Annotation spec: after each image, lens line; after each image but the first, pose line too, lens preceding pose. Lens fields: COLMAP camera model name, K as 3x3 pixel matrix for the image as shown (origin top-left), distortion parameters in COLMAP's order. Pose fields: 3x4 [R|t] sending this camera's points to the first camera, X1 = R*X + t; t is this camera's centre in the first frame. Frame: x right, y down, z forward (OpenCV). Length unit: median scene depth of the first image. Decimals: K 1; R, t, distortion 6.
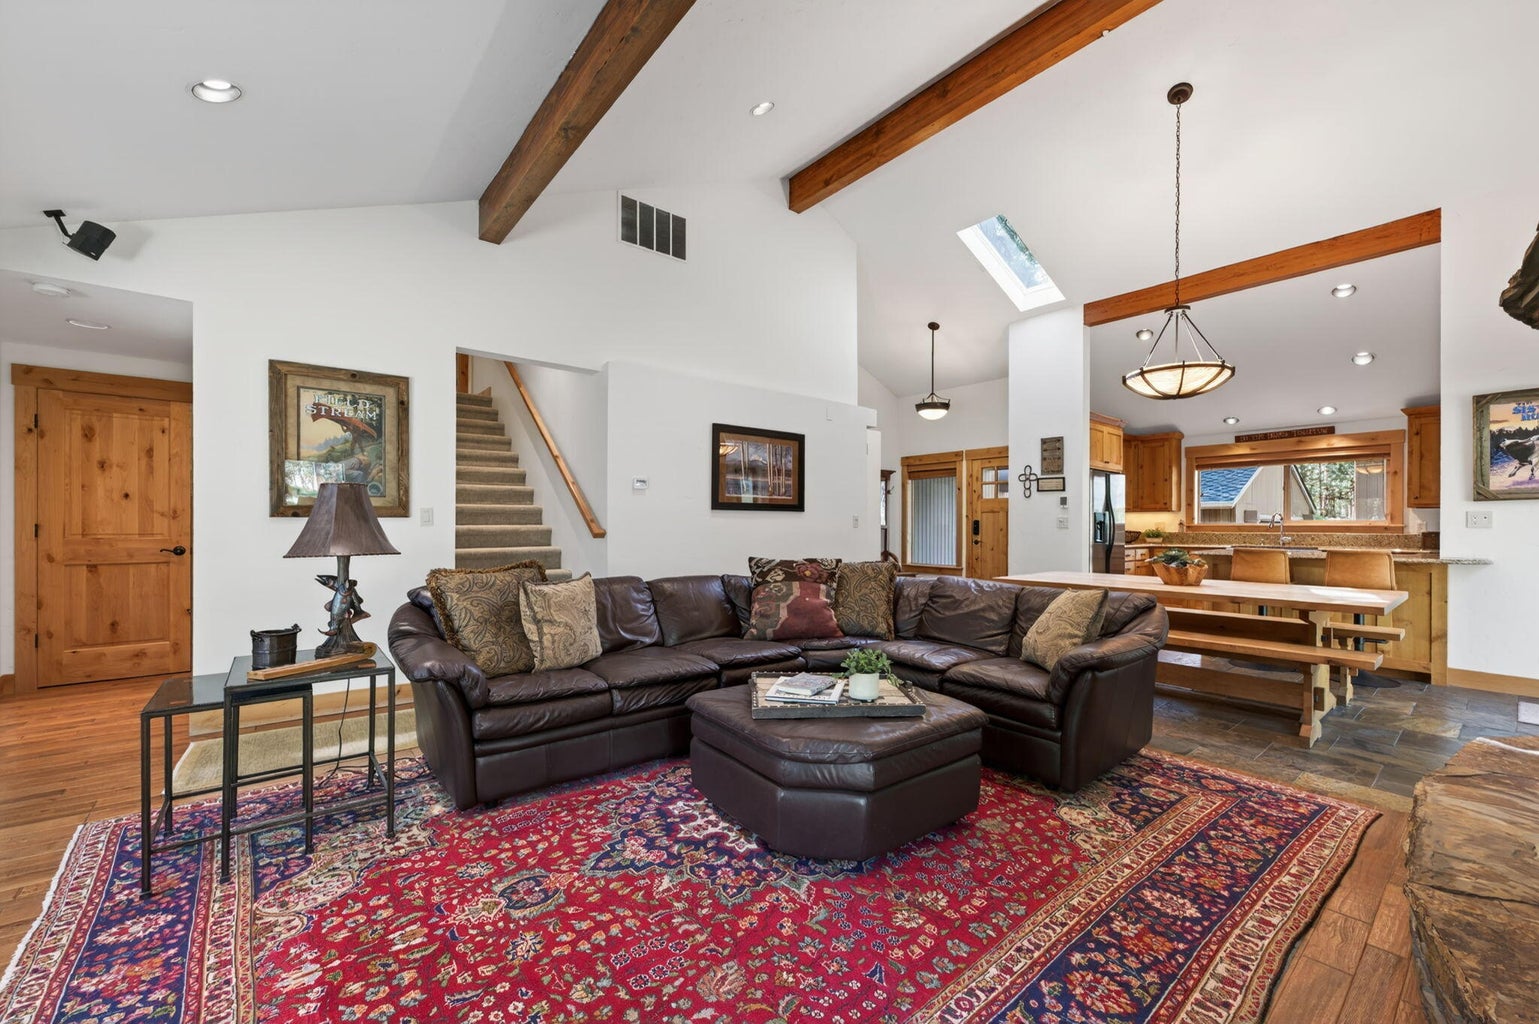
lens RADIAL K [[606.9, 0, 769.5], [0, 606.9, 512.0], [0, 0, 1]] dist [0.000054, 0.000343]
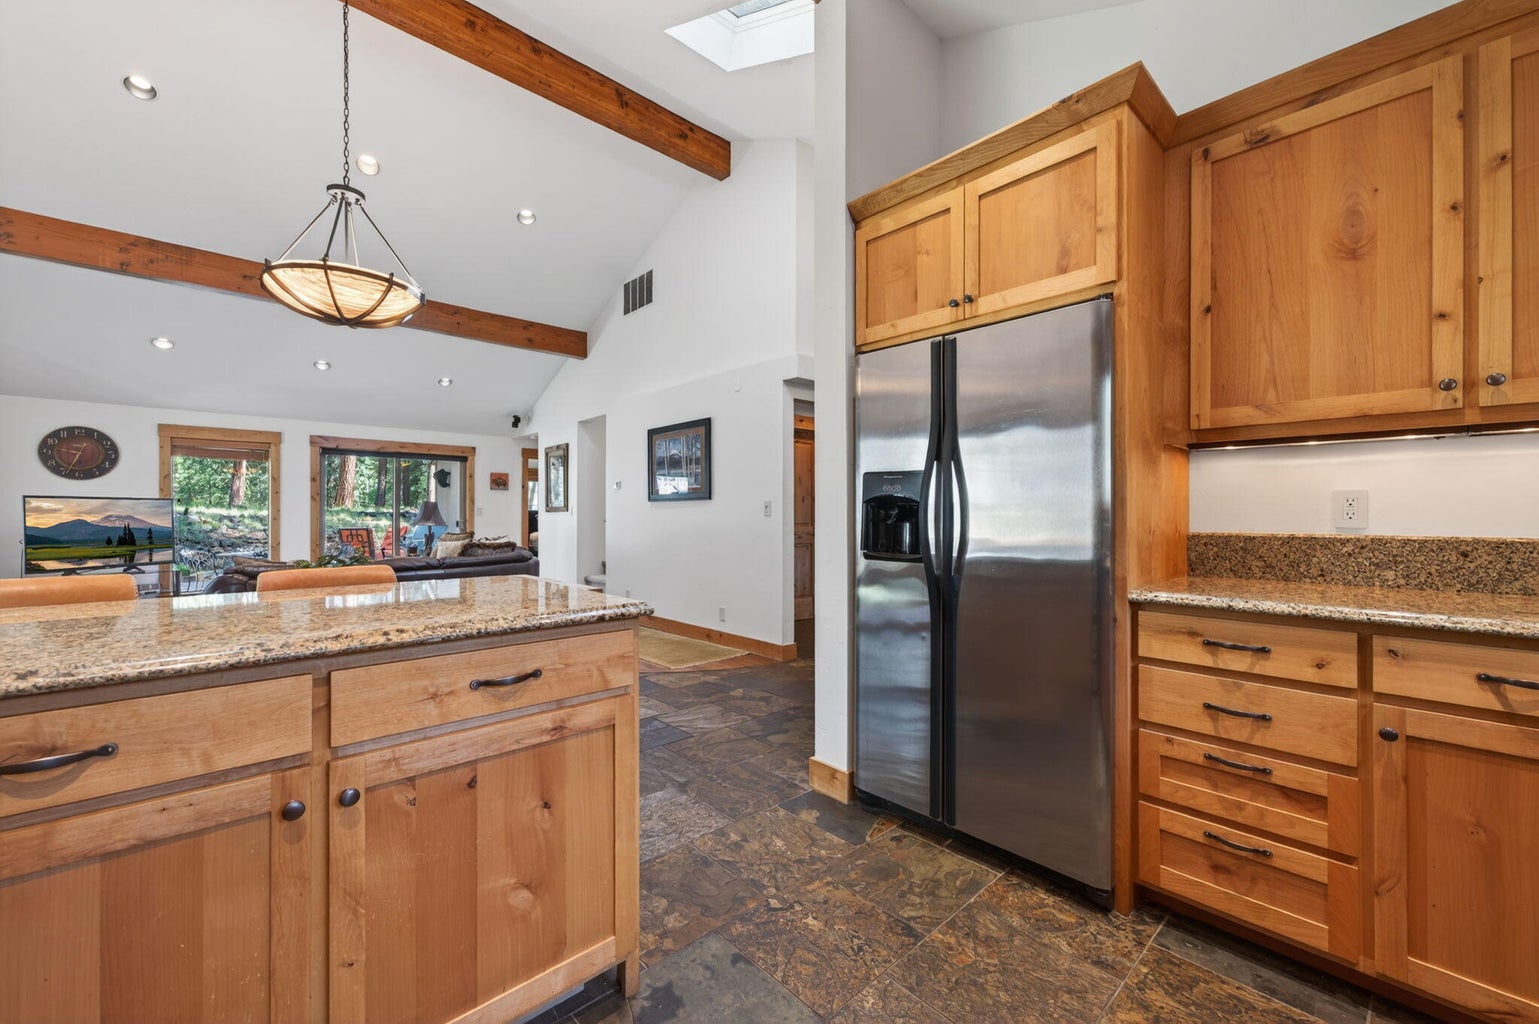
lens RADIAL K [[609.0, 0, 773.3], [0, 609.0, 512.3], [0, 0, 1]] dist [0.000758, 0.000215]
pose [[0.059001, -0.008946, -0.998218, 0.879263], [0.021976, 0.999729, -0.007660, 0.024918], [0.998016, -0.021485, 0.059181, 0.914247]]
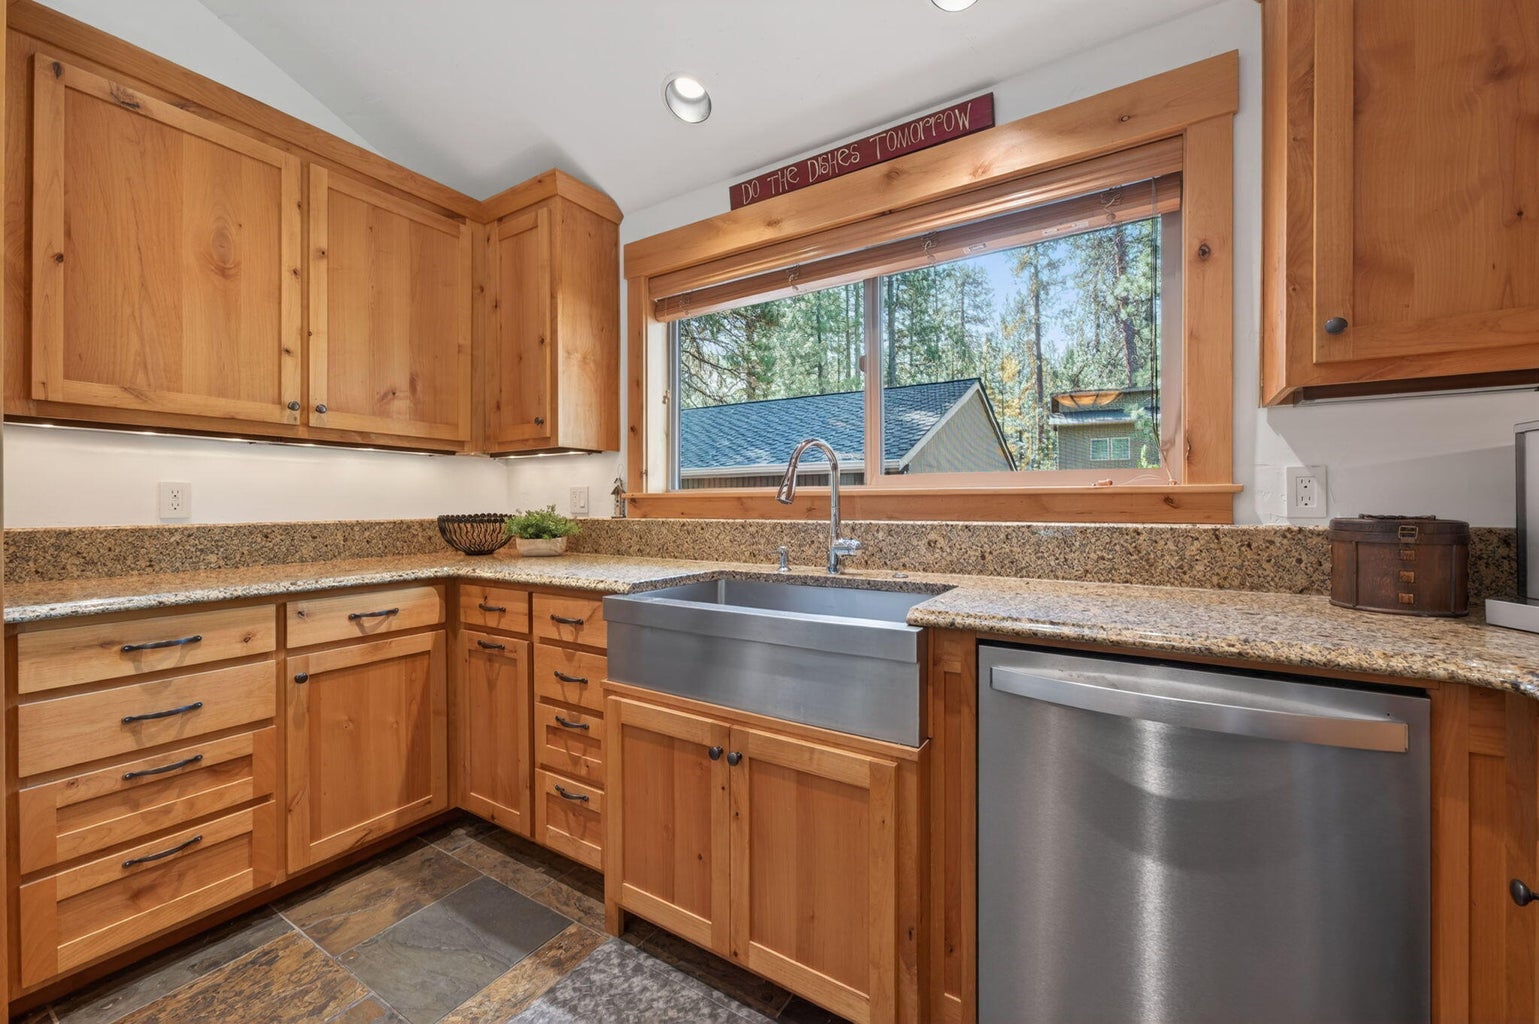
lens RADIAL K [[609.7, 0, 767.0], [0, 609.7, 504.7], [0, 0, 1]] dist [-0.003469, -0.000006]
pose [[0.946280, -0.008073, 0.323248, 0.792788], [0.000785, 0.999743, 0.022669, 0.022957], [-0.323348, -0.021197, 0.946043, 0.825195]]
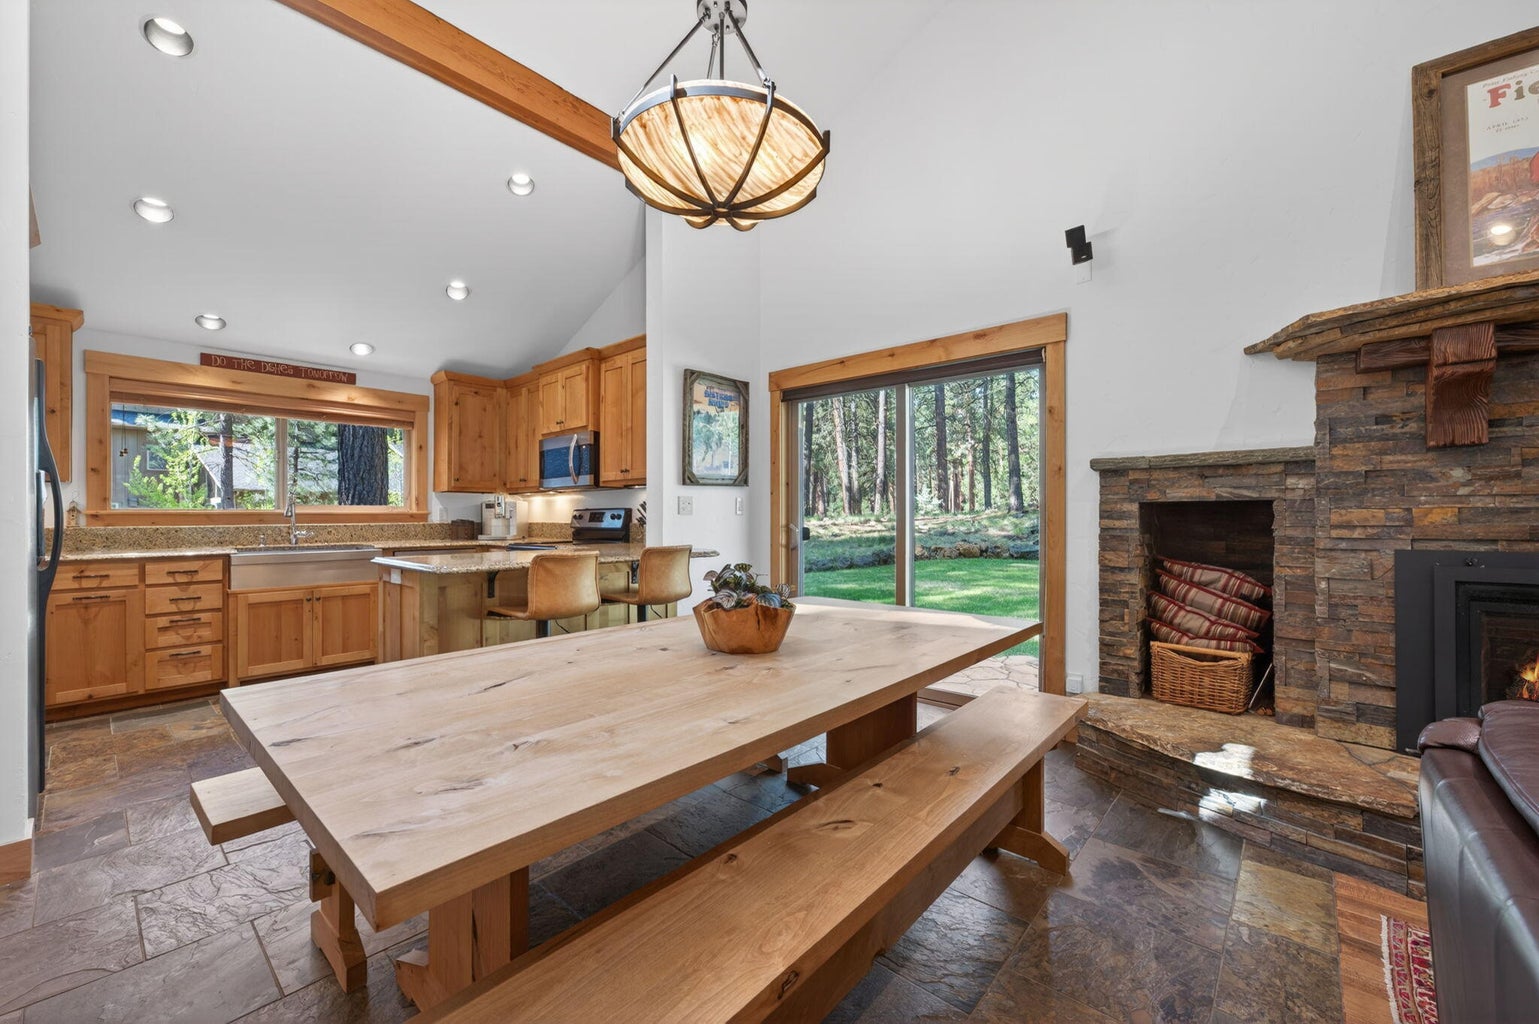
lens RADIAL K [[606.9, 0, 769.5], [0, 606.9, 512.0], [0, 0, 1]] dist [0.000054, 0.000343]
pose [[-0.159943, 0.000099, 0.987126, 0.155330], [-0.018770, 0.999819, -0.003142, 0.015165], [-0.986948, -0.019031, -0.159912, 0.659067]]
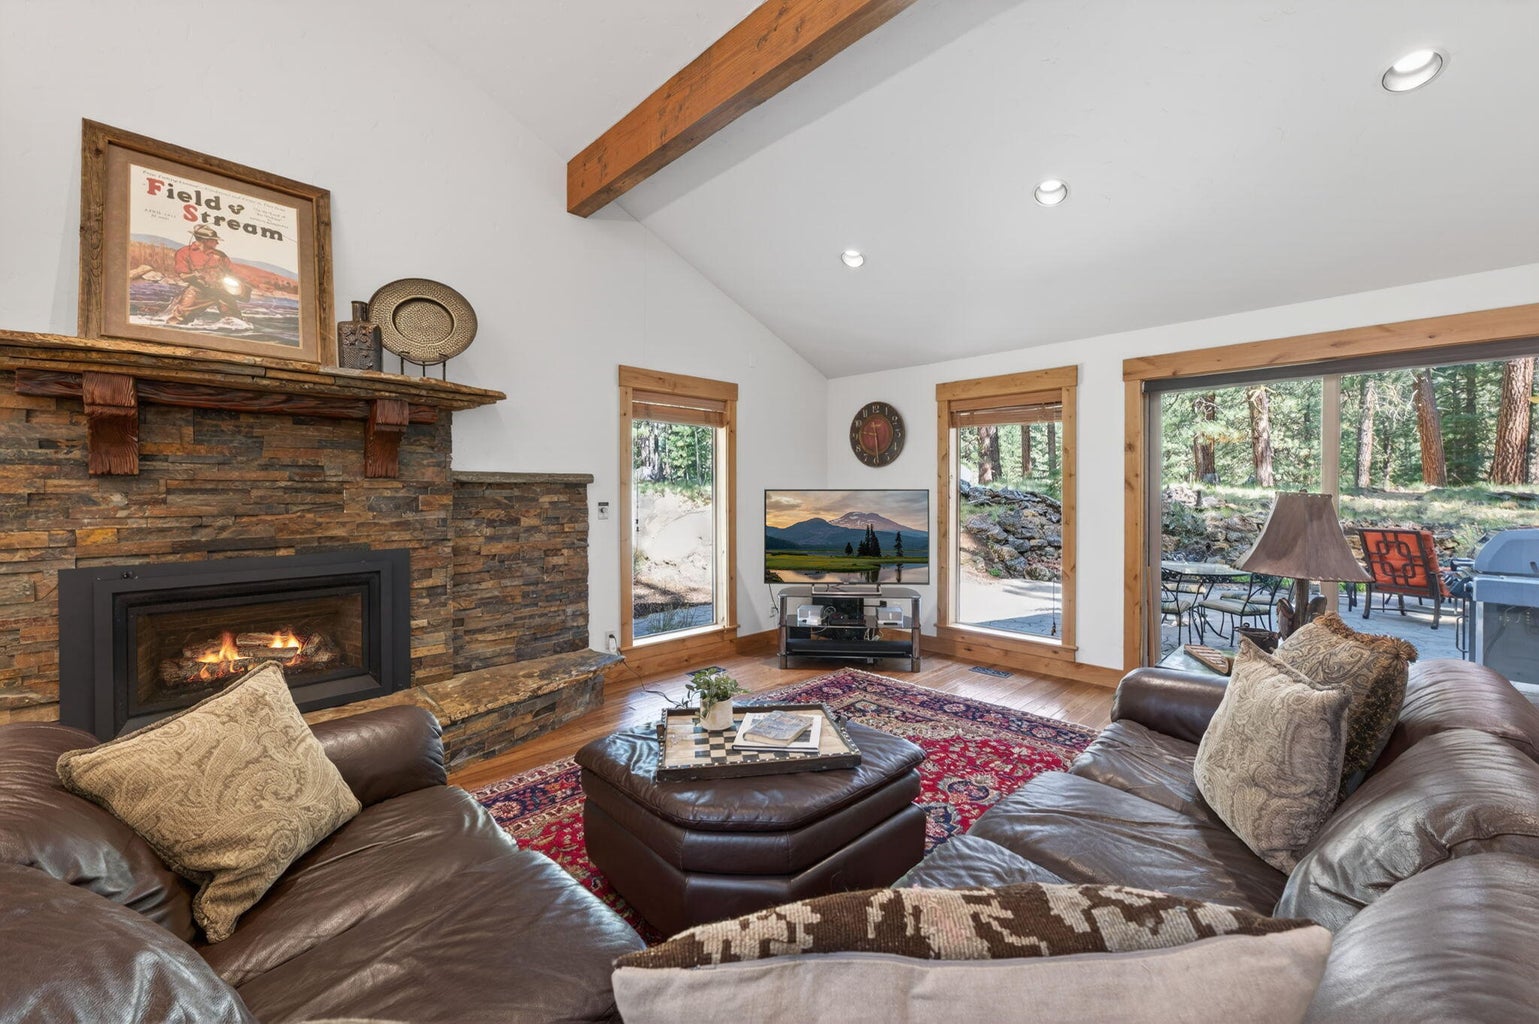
lens RADIAL K [[611.3, 0, 767.4], [0, 611.3, 496.3], [0, 0, 1]] dist [-0.002411, 0.000471]
pose [[-0.995496, -0.003387, -0.094741, 0.056518], [-0.002202, 0.999918, -0.012608, -0.010328], [0.094776, -0.012343, -0.995422, 0.655828]]
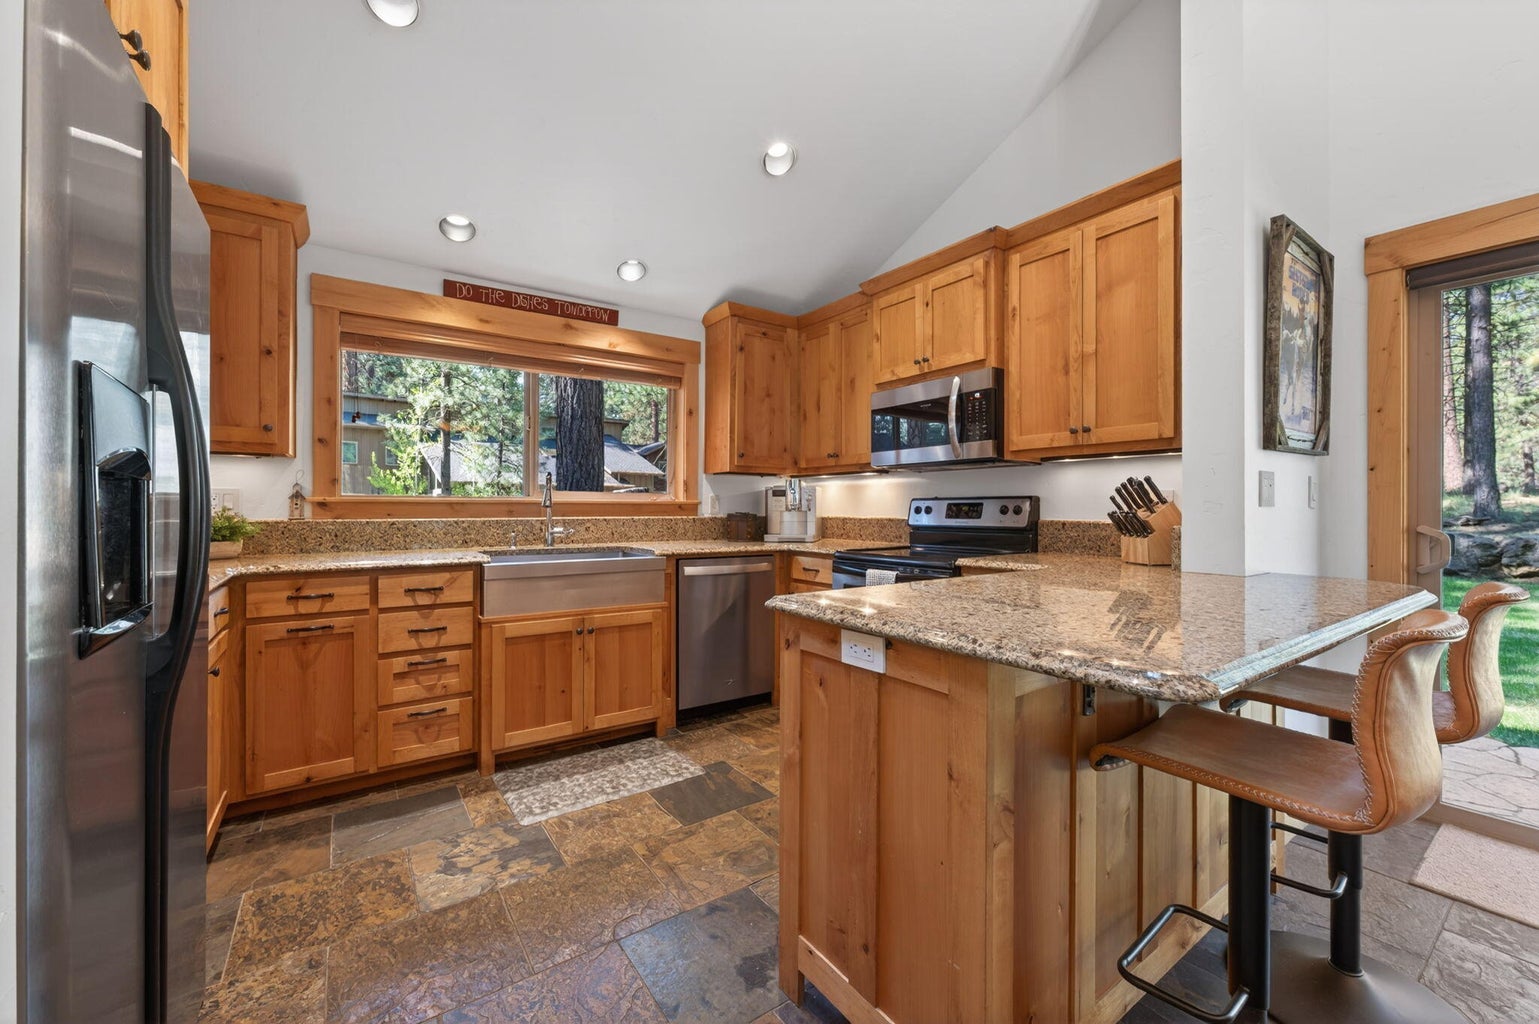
lens RADIAL K [[609.7, 0, 767.0], [0, 609.7, 504.7], [0, 0, 1]] dist [-0.003469, -0.000006]
pose [[0.076148, -0.000971, 0.997096, 0.439247], [-0.024225, 0.999703, 0.002823, 0.020794], [-0.996802, -0.024370, 0.076102, 0.866775]]
